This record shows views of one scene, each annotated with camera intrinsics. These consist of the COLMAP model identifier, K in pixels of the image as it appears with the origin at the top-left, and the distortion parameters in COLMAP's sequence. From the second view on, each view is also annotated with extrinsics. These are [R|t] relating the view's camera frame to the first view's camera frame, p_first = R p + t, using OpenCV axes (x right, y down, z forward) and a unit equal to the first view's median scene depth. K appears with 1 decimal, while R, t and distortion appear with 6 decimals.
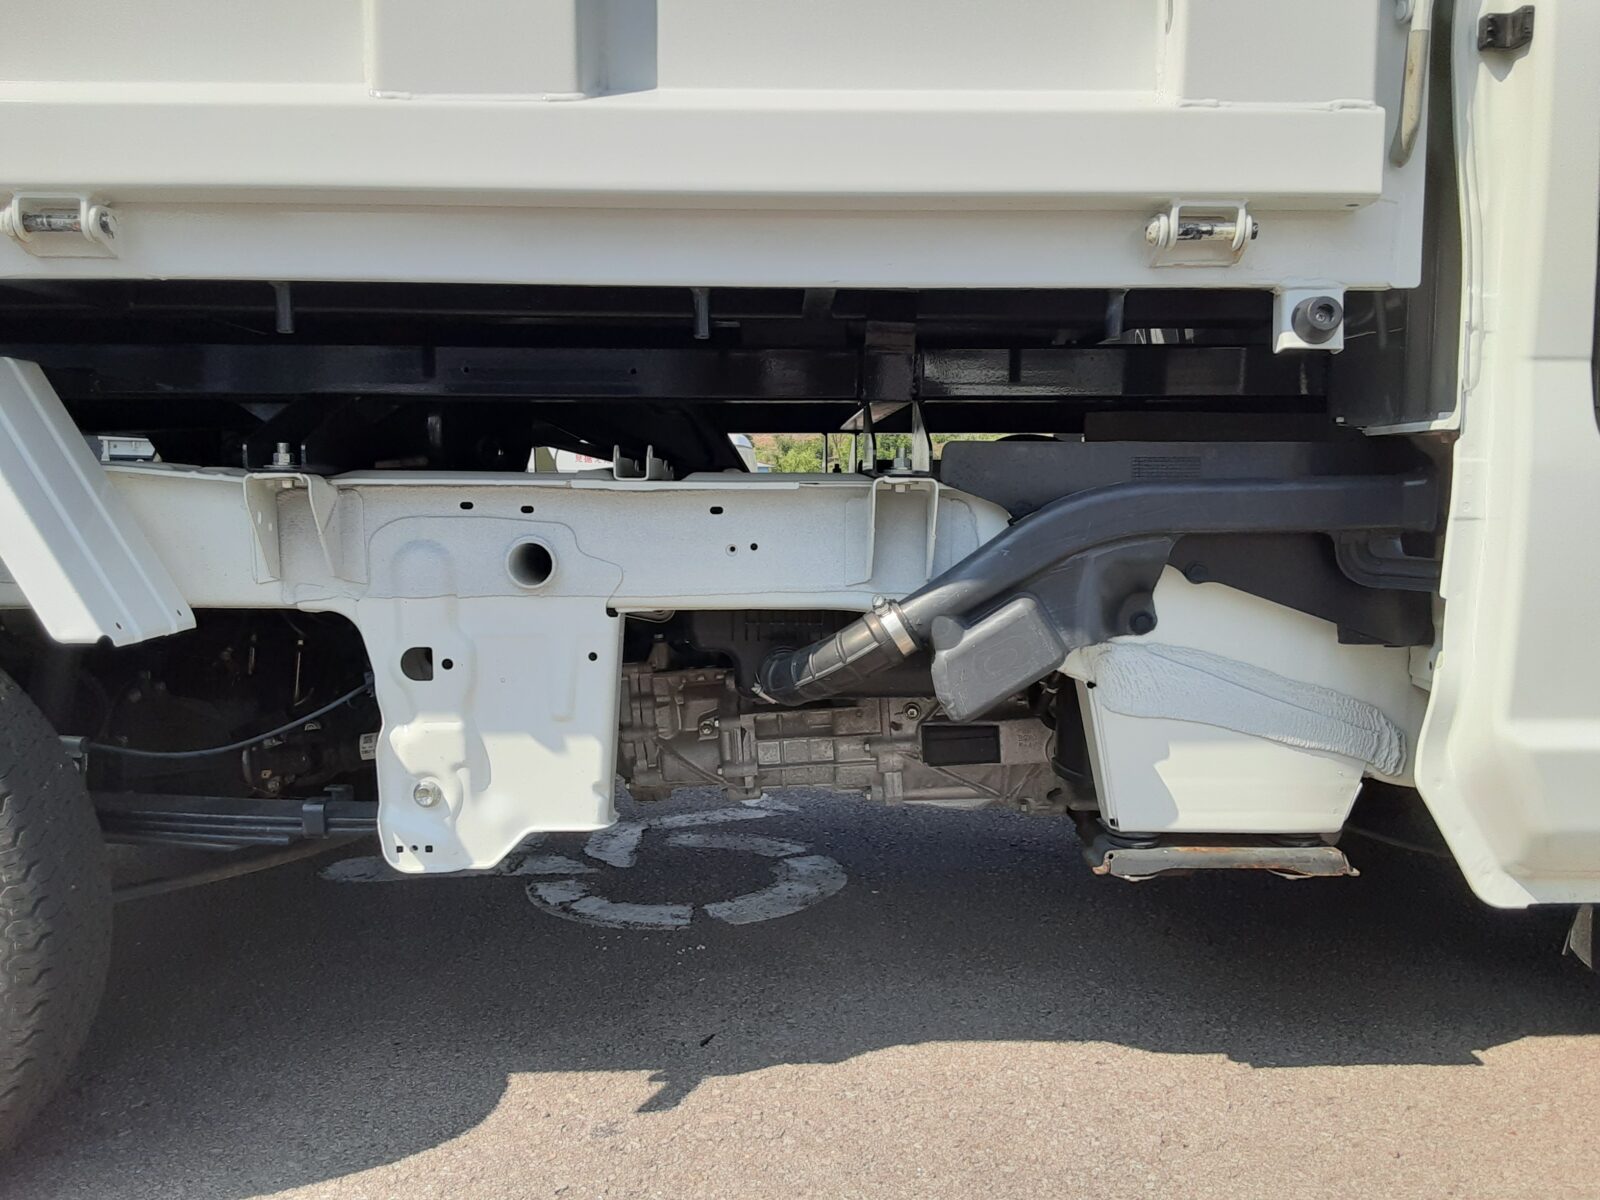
lens RADIAL K [[1332.1, 0, 775.5], [0, 1332.1, 621.5], [0, 0, 1]] dist [0.099449, -0.173805]
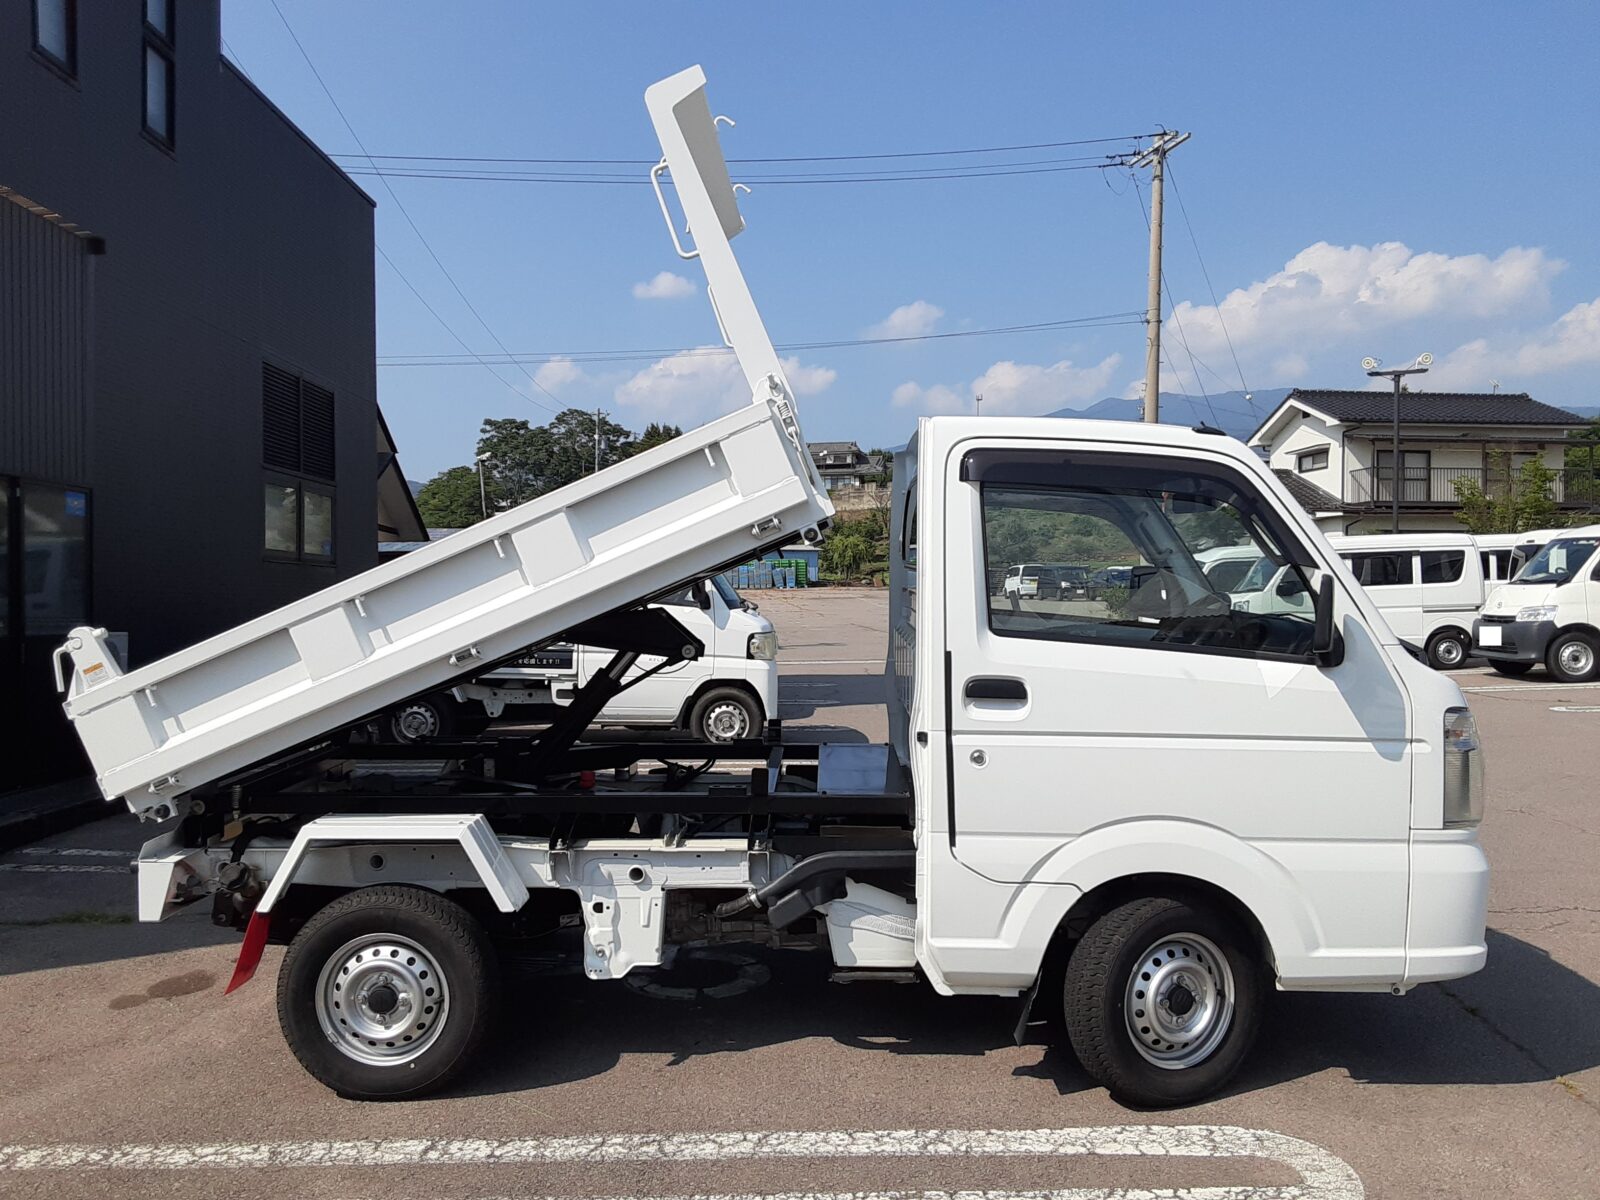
lens RADIAL K [[1261.6, 0, 800.0], [0, 1261.6, 600.0], [0, 0, 1]] dist [0.088316, -0.128375]
pose [[0.999748, 0.008077, -0.020963, 0.212843], [-0.009723, 0.996778, -0.079614, -0.384525], [0.020252, 0.079798, 0.996605, -1.671170]]
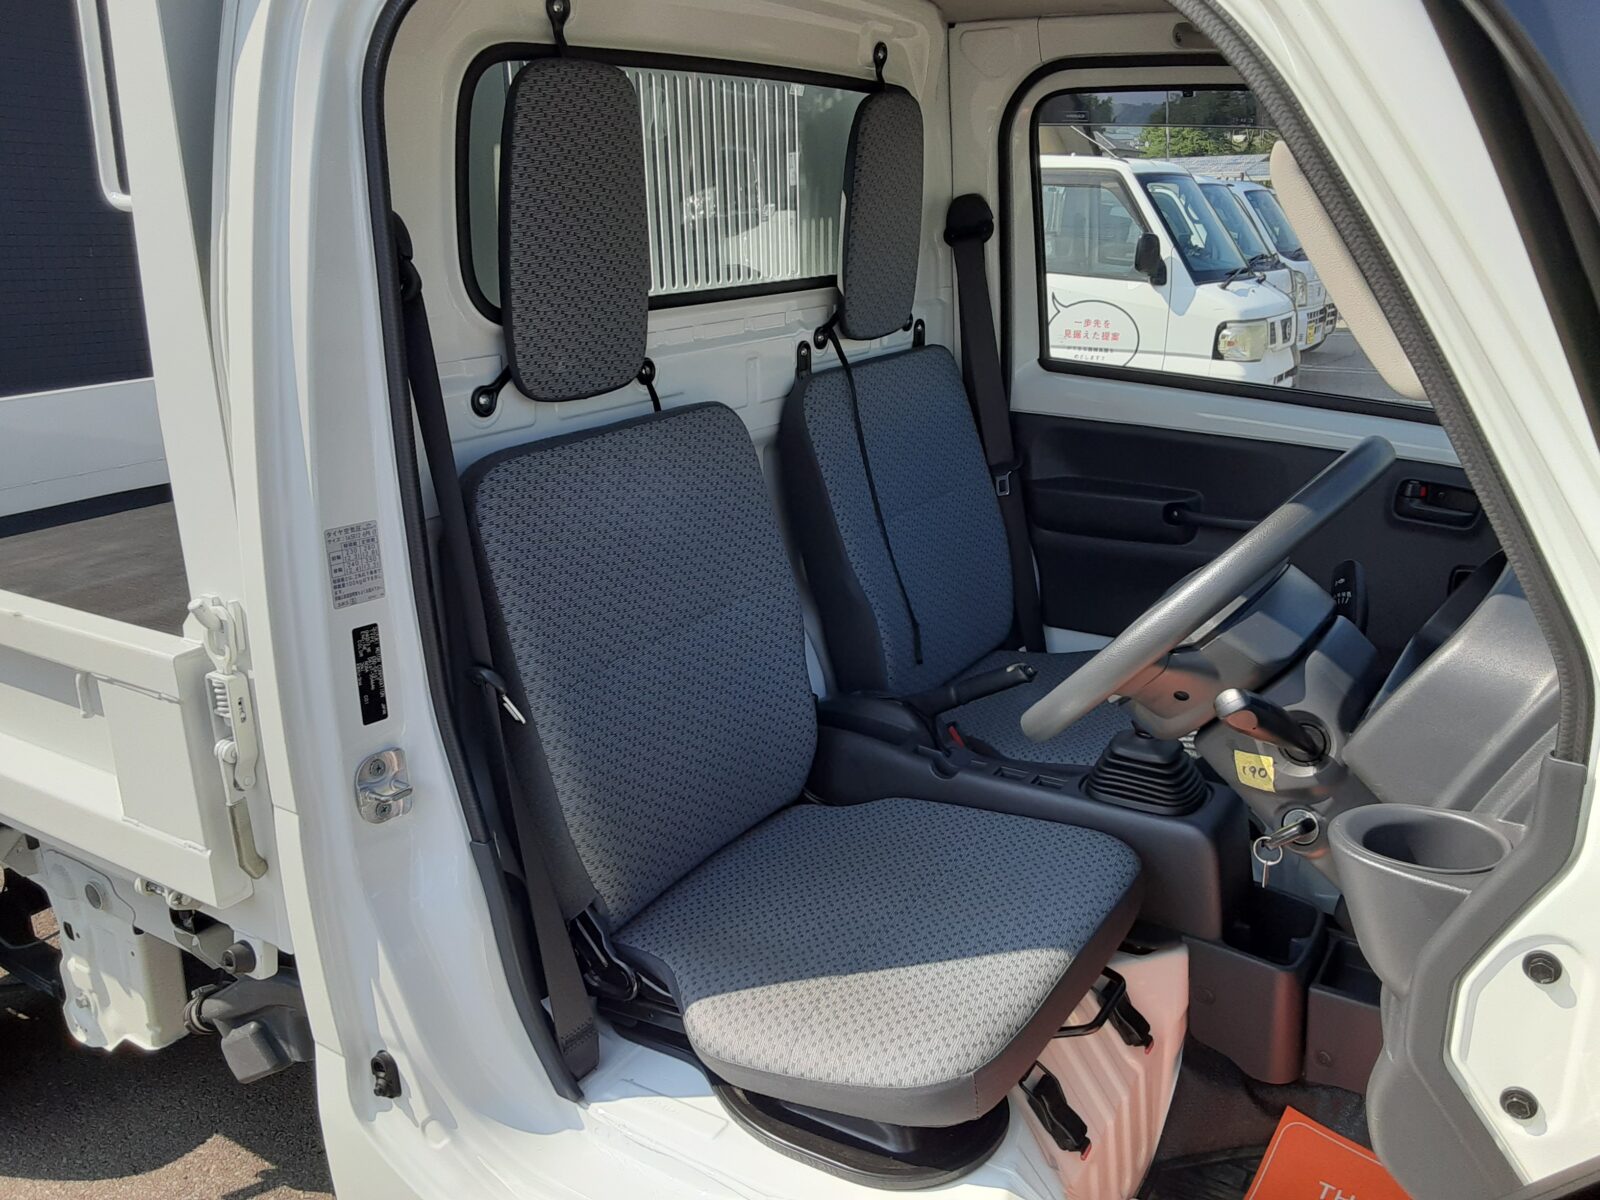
lens RADIAL K [[1284.1, 0, 784.9], [0, 1284.1, 615.4], [0, 0, 1]] dist [0.090668, -0.139477]
pose [[0.842371, 0.149446, -0.517761, 1.127614], [-0.041716, 0.975979, 0.213836, -0.653578], [0.537281, -0.158530, 0.828370, 0.171237]]
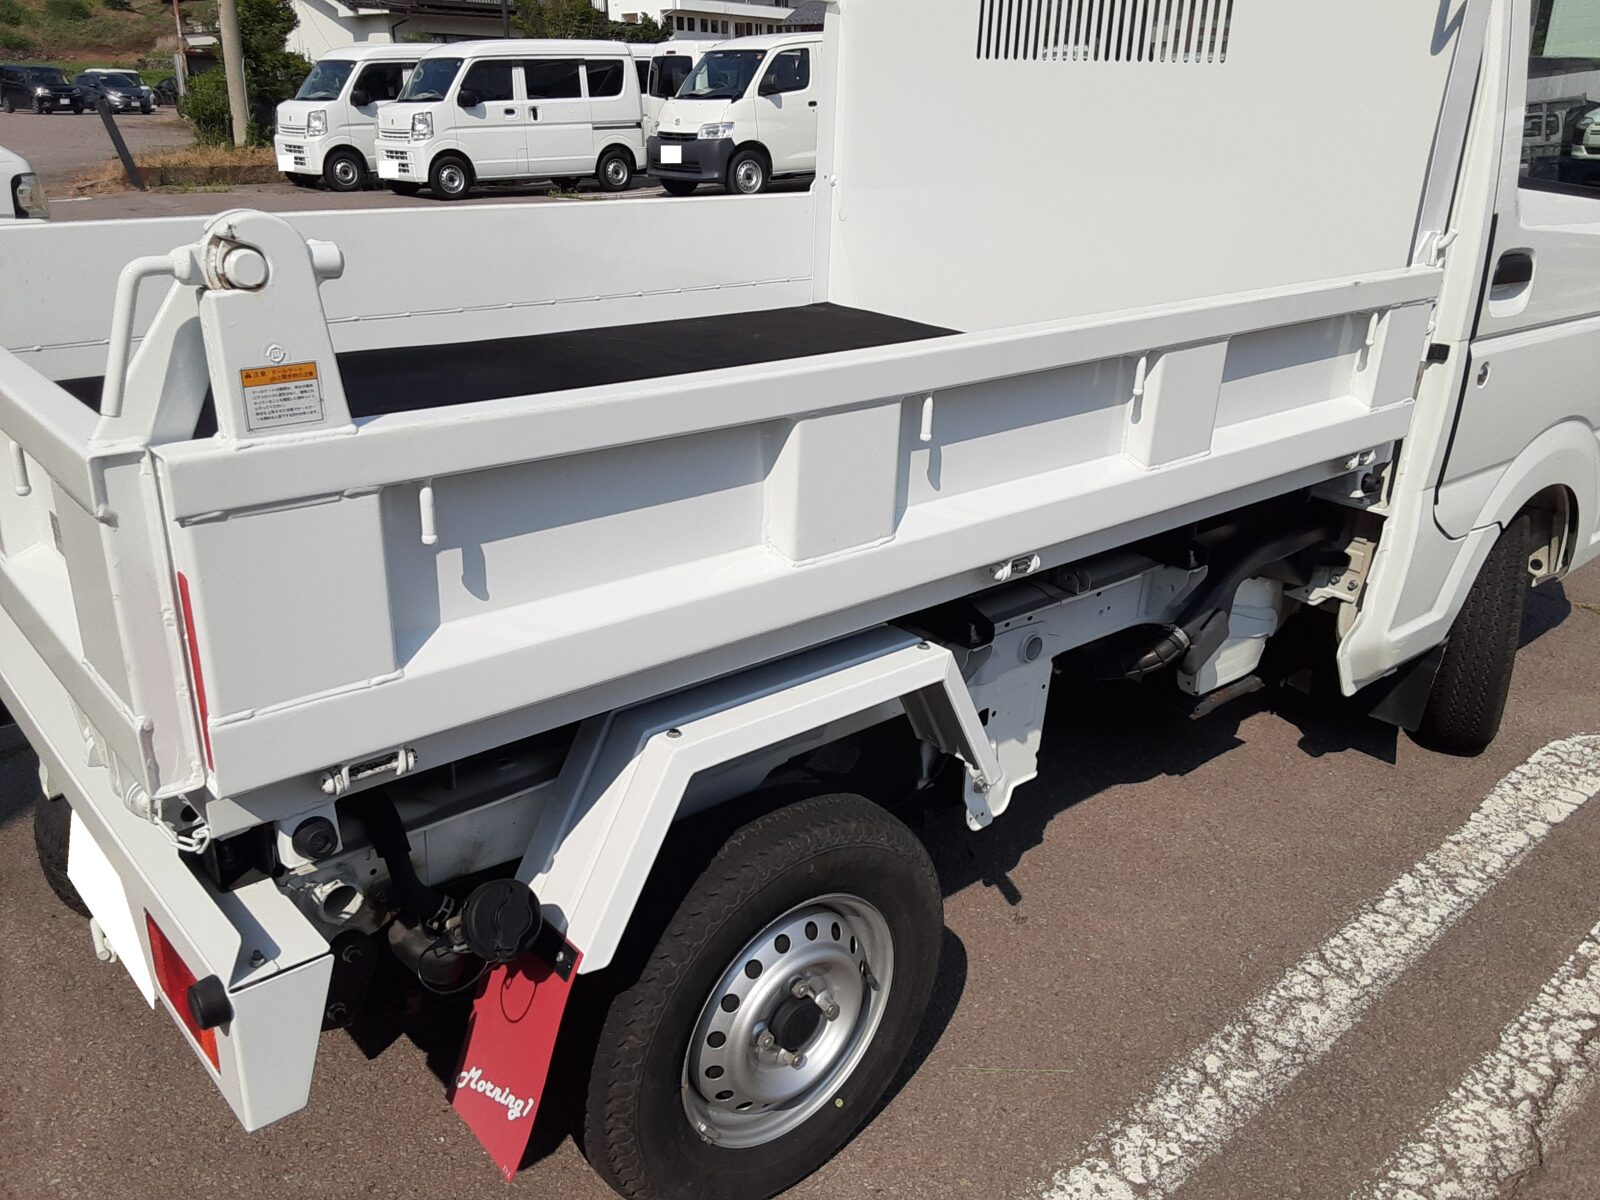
lens RADIAL K [[1284.1, 0, 784.9], [0, 1284.1, 615.4], [0, 0, 1]] dist [0.090668, -0.139477]
pose [[0.764129, -0.224313, 0.604806, -1.245634], [0.044833, 0.953792, 0.297103, -0.519227], [-0.643504, -0.199909, 0.738877, -0.023761]]
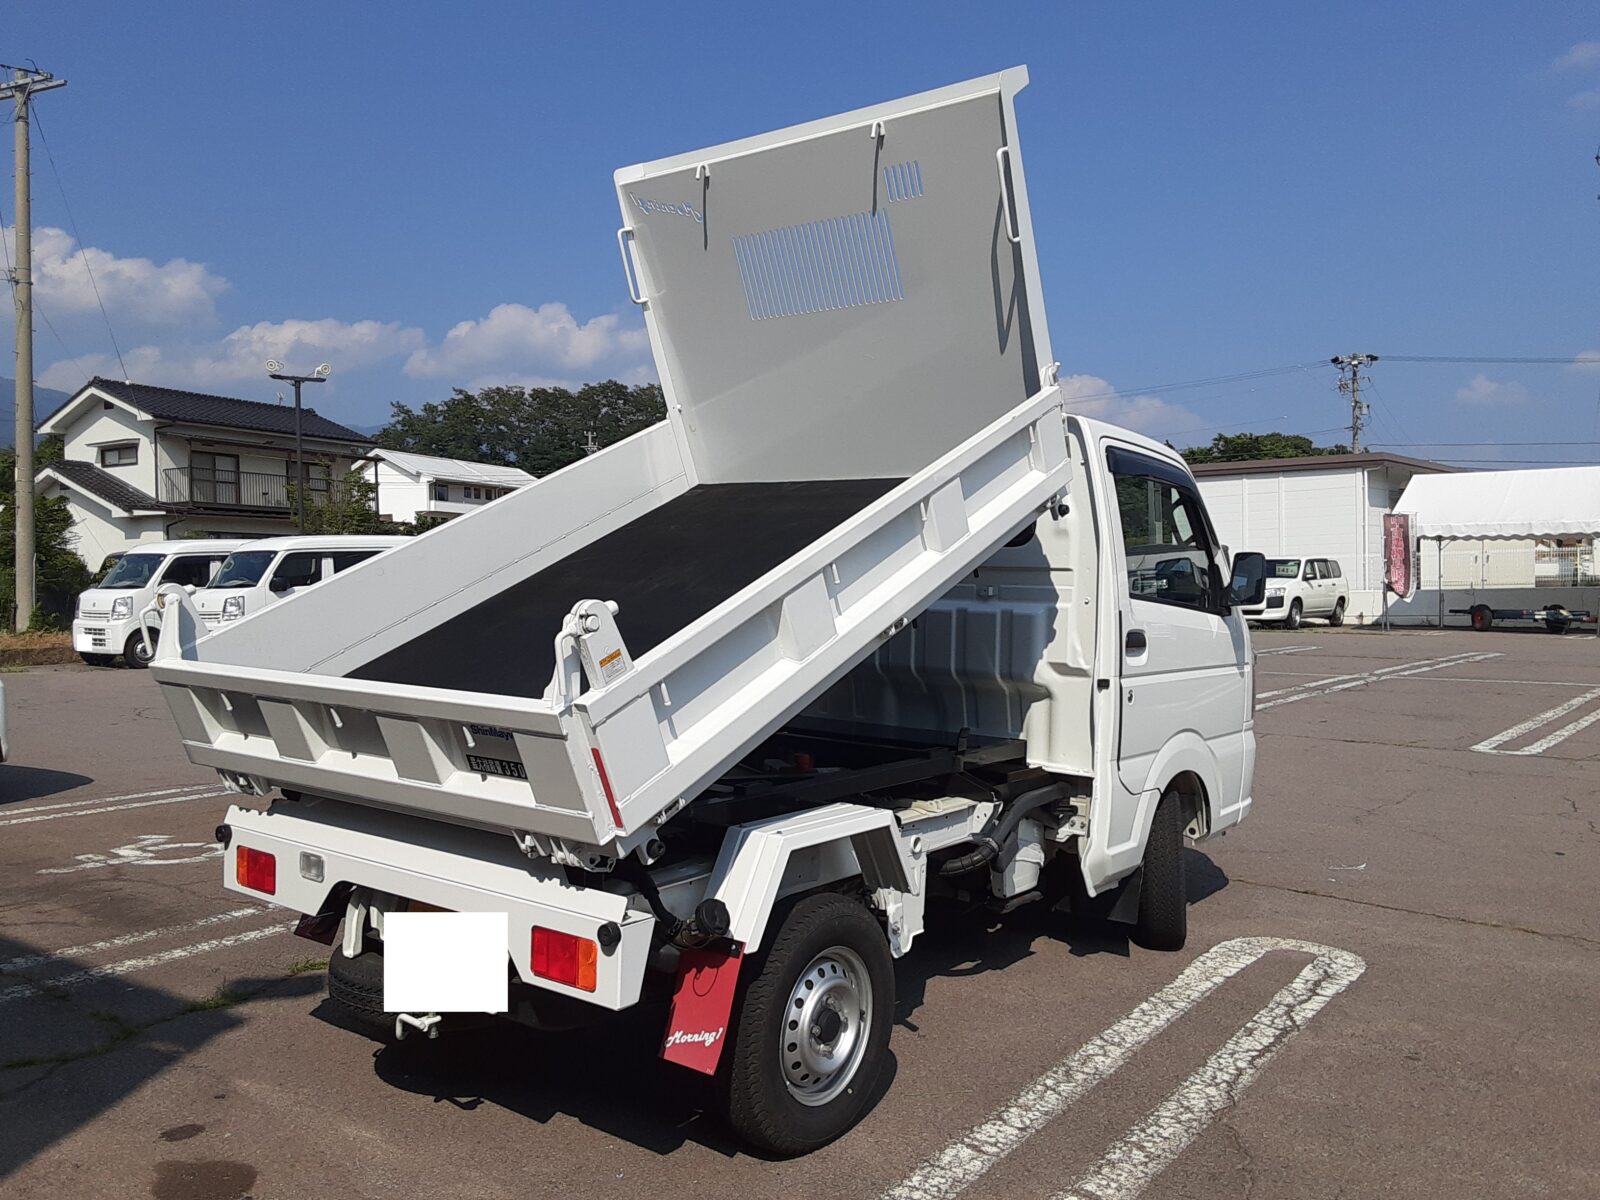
lens RADIAL K [[1269.1, 0, 779.5], [0, 1269.1, 622.4], [0, 0, 1]] dist [0.100209, -0.149117]
pose [[0.627534, -0.016960, 0.778404, -2.270104], [0.070855, 0.996858, -0.035403, -0.405698], [-0.775358, 0.077370, 0.626765, -0.530756]]
